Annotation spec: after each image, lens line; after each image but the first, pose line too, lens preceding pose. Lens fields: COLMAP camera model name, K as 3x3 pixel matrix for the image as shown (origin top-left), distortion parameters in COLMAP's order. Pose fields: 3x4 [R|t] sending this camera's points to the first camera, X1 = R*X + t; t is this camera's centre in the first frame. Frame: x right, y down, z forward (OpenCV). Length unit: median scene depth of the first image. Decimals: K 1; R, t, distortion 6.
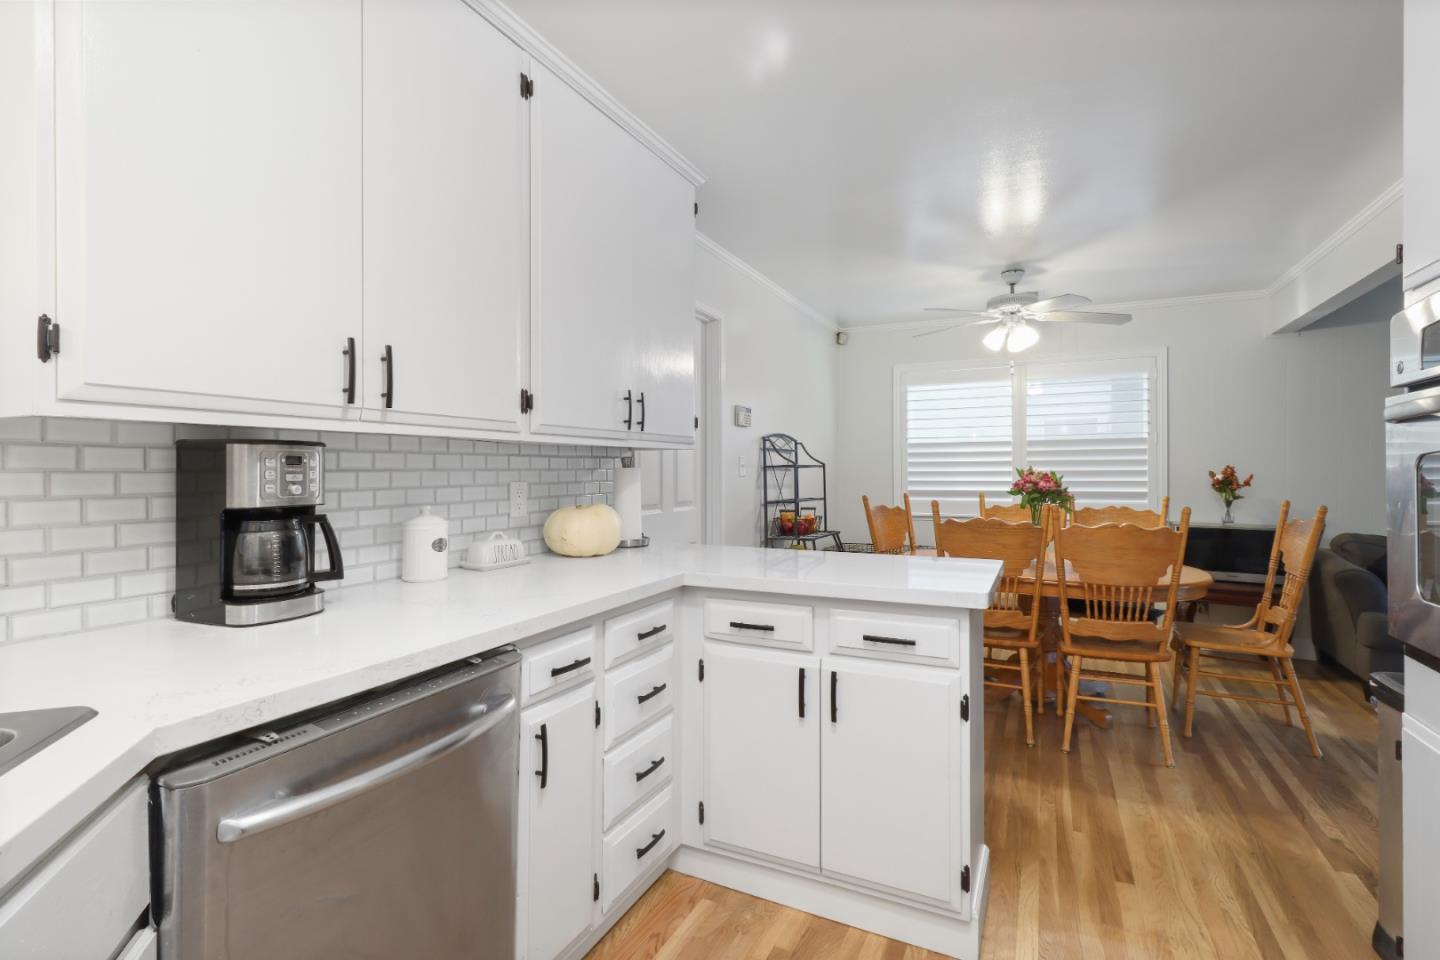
lens RADIAL K [[673.4, 0, 725.9], [0, 673.4, 475.5], [0, 0, 1]] dist [-0.004412, -0.000469]
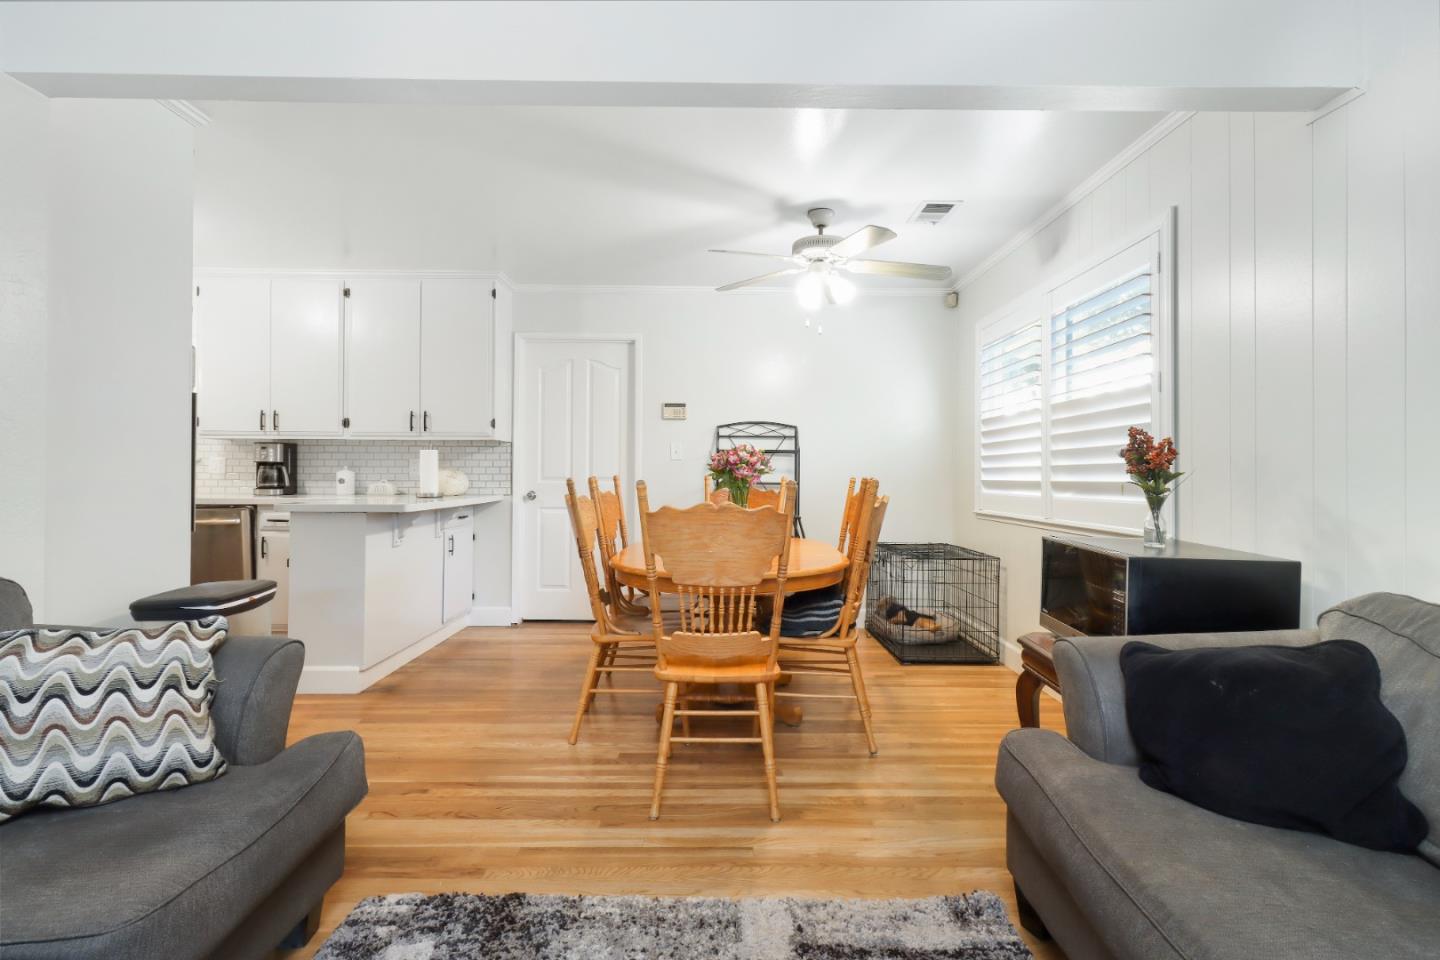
lens RADIAL K [[673.4, 0, 728.5], [0, 673.4, 474.3], [0, 0, 1]] dist [-0.004412, -0.000469]
pose [[0.449662, 0.003694, -0.893191, 2.088832], [-0.013492, 0.999905, -0.002657, 0.053062], [0.893097, 0.013246, 0.449669, 0.965367]]
